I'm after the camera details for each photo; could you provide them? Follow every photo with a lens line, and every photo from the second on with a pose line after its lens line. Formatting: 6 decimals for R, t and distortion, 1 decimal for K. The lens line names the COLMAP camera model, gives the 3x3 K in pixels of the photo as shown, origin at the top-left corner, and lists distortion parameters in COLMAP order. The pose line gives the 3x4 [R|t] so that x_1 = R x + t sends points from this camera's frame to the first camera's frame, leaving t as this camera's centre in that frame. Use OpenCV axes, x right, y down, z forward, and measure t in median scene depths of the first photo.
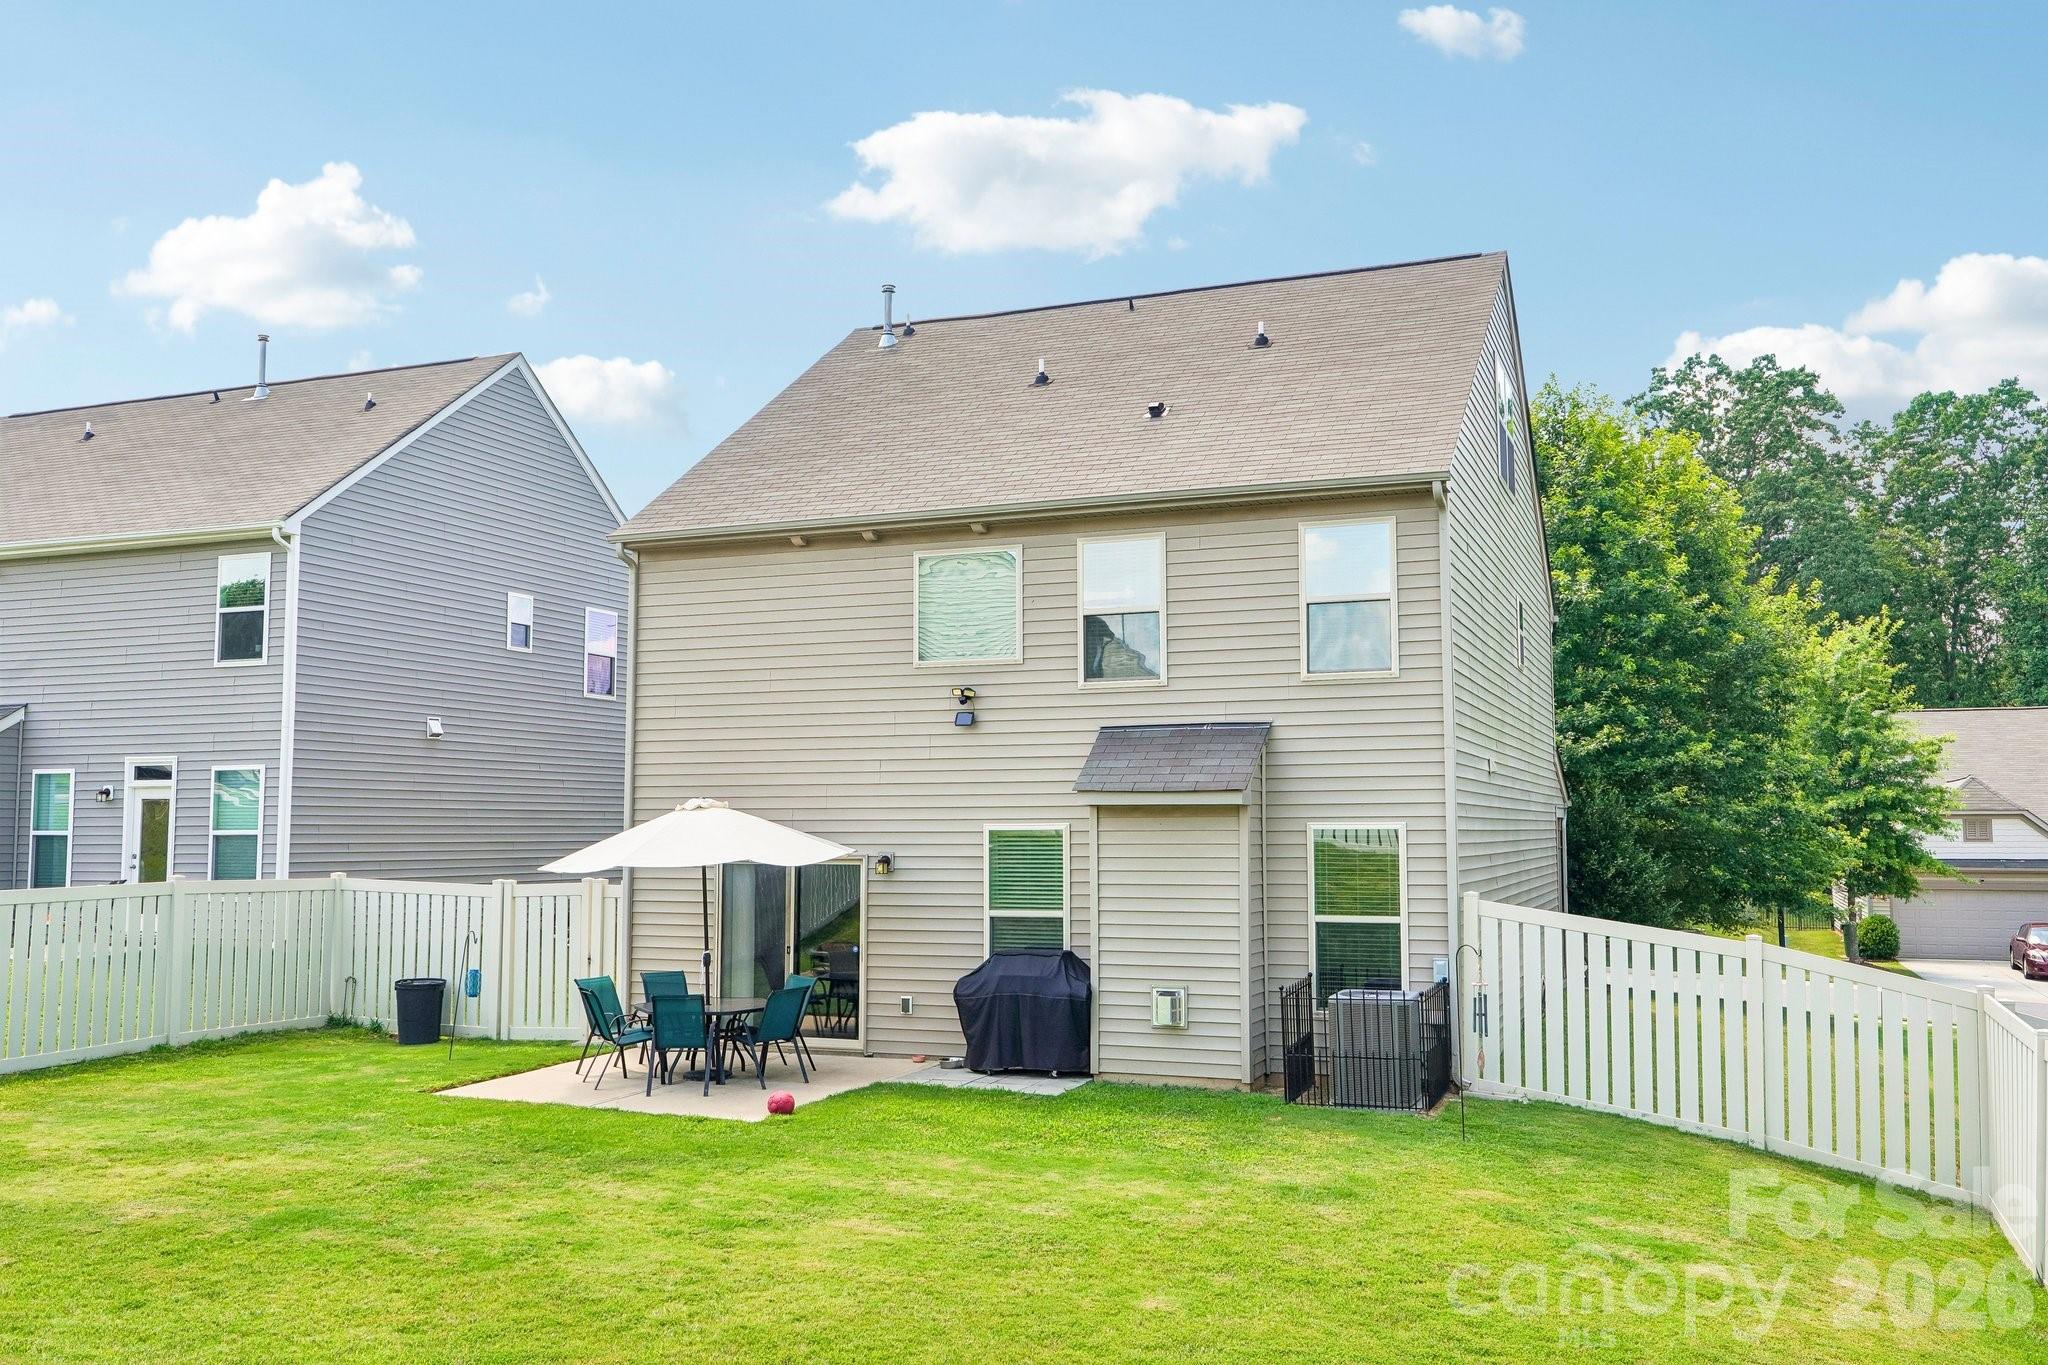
lens RADIAL K [[1727.7, 0, 1031.2], [0, 1727.7, 695.9], [0, 0, 1]] dist [-0.002242, 0.013958]
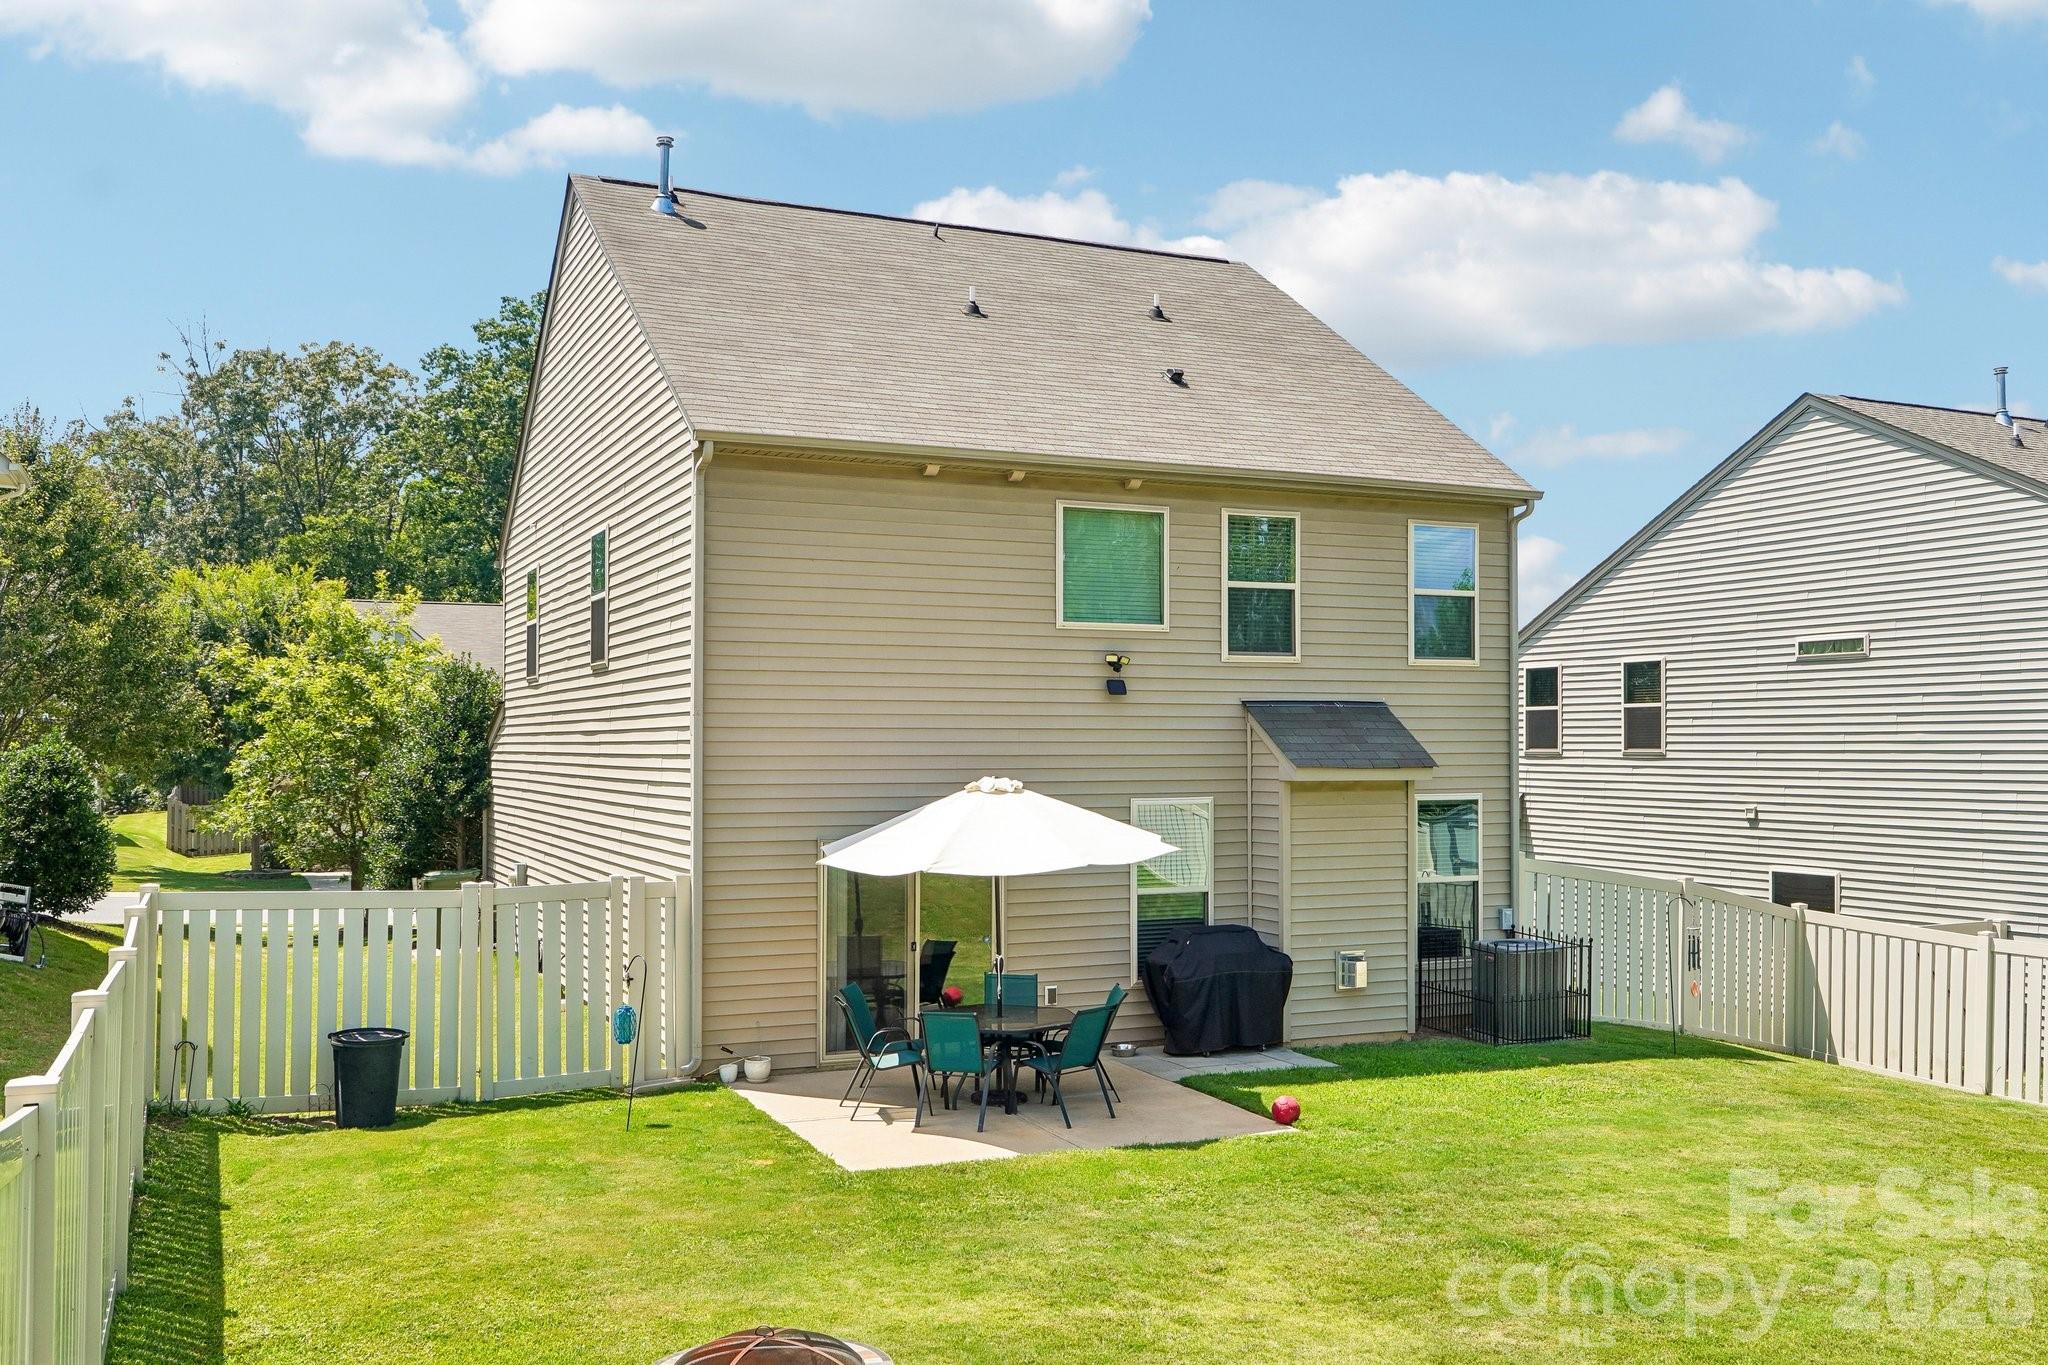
lens RADIAL K [[1727.7, 0, 1050.6], [0, 1727.7, 729.9], [0, 0, 1]] dist [-0.002242, 0.013958]
pose [[0.696606, 0.008833, 0.717400, -0.726984], [-0.056320, 0.997512, 0.042406, -0.001210], [-0.715240, -0.069944, 0.695370, 0.366759]]
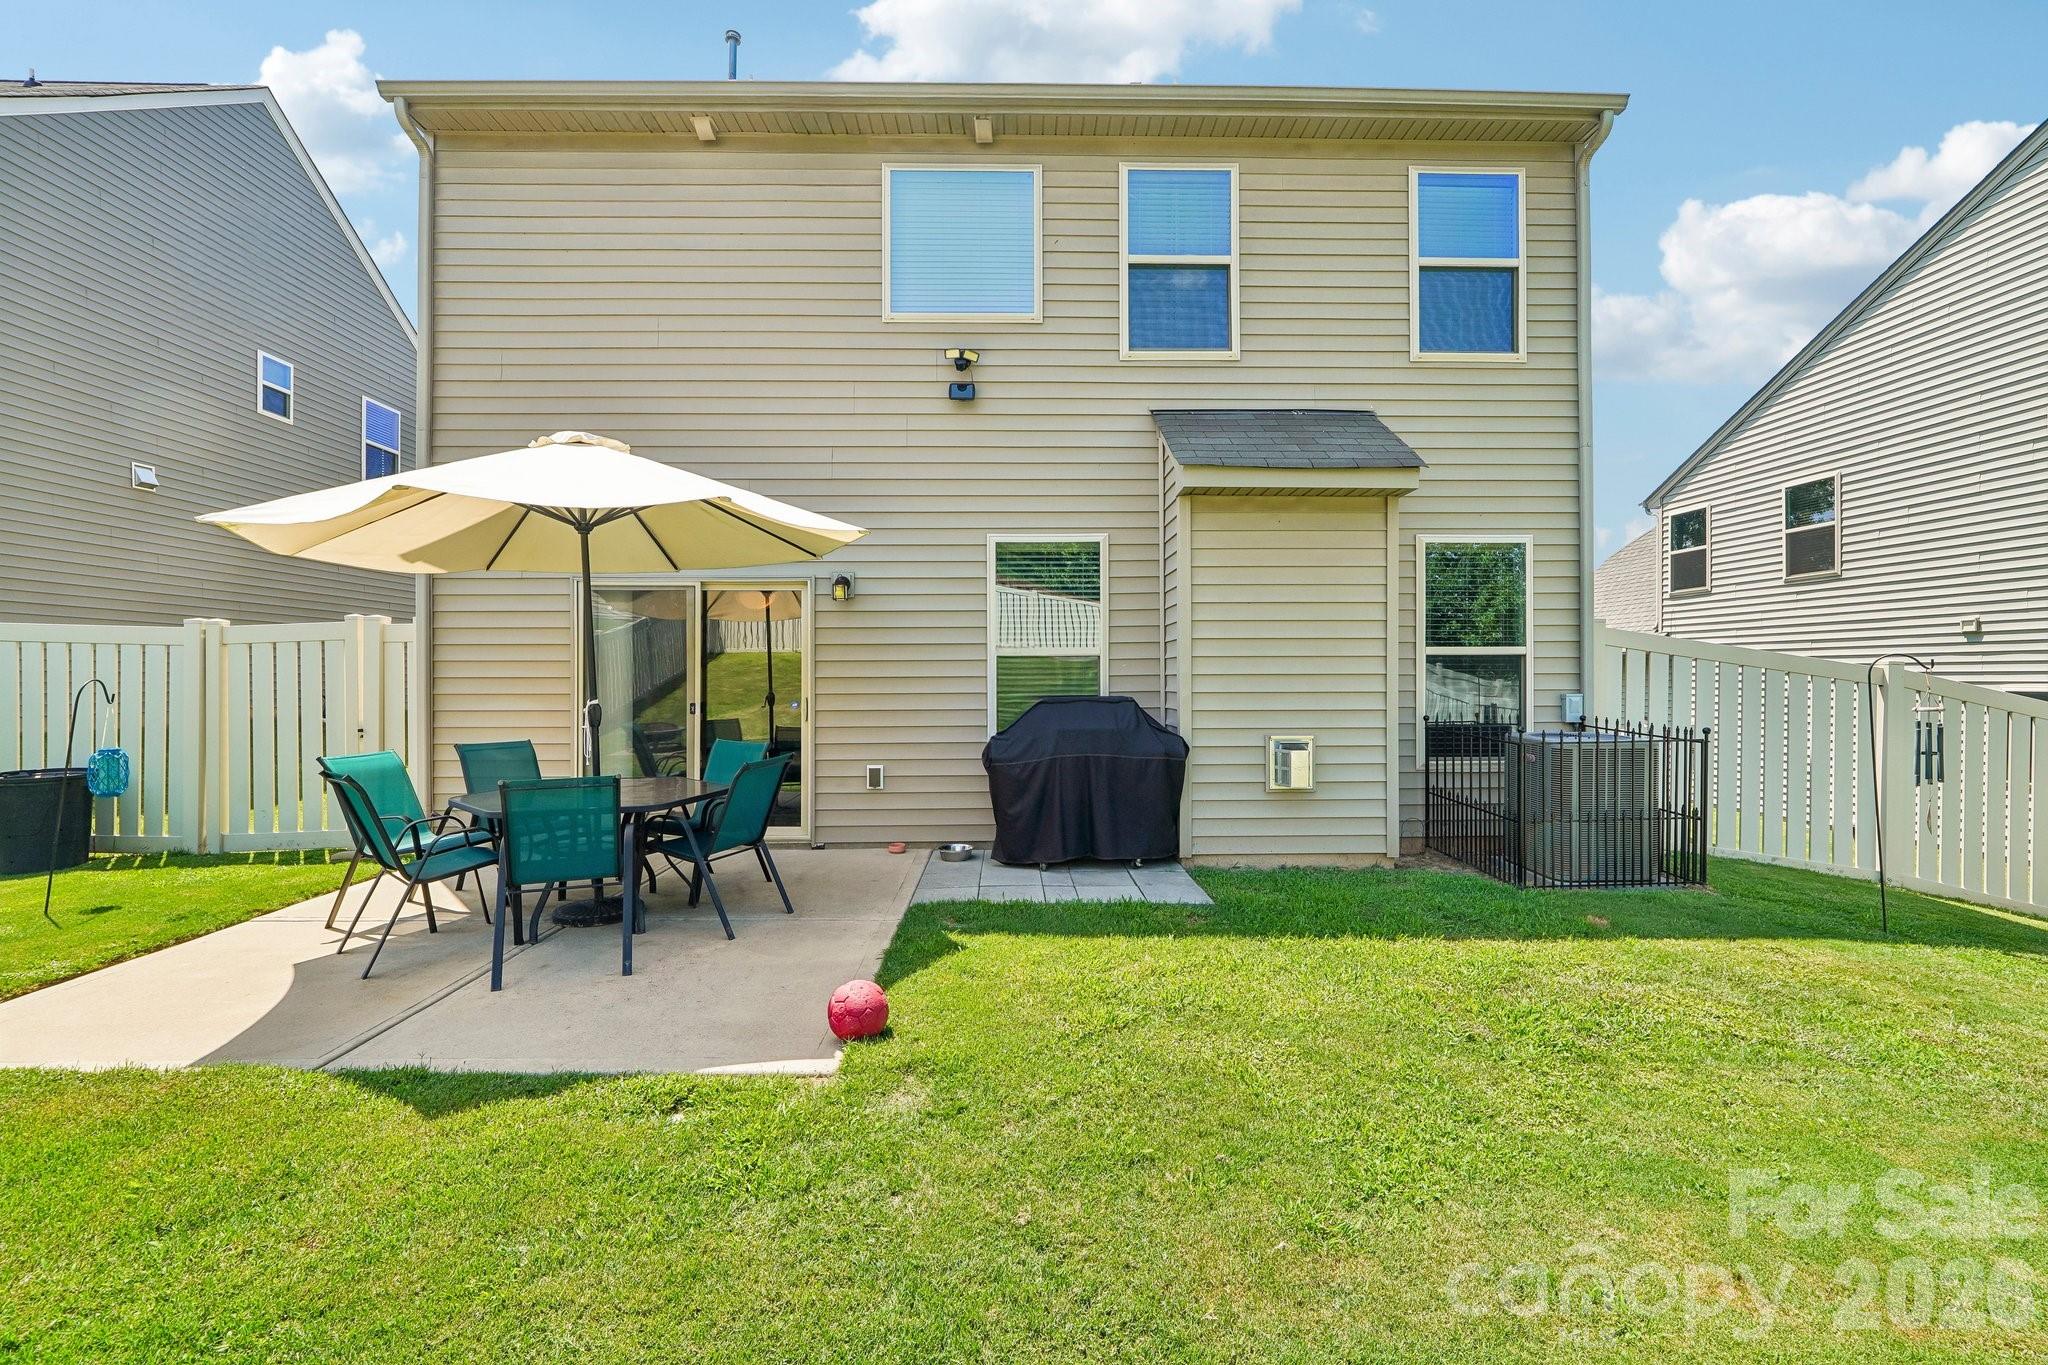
lens RADIAL K [[869.9, 0, 1023.8], [0, 869.9, 674.5], [0, 0, 1]] dist [-0.013451, 0.003881]
pose [[0.924542, -0.000766, 0.381080, -0.153840], [-0.027696, 0.997218, 0.069199, 0.106620], [-0.380073, -0.074532, 0.921949, 0.629821]]
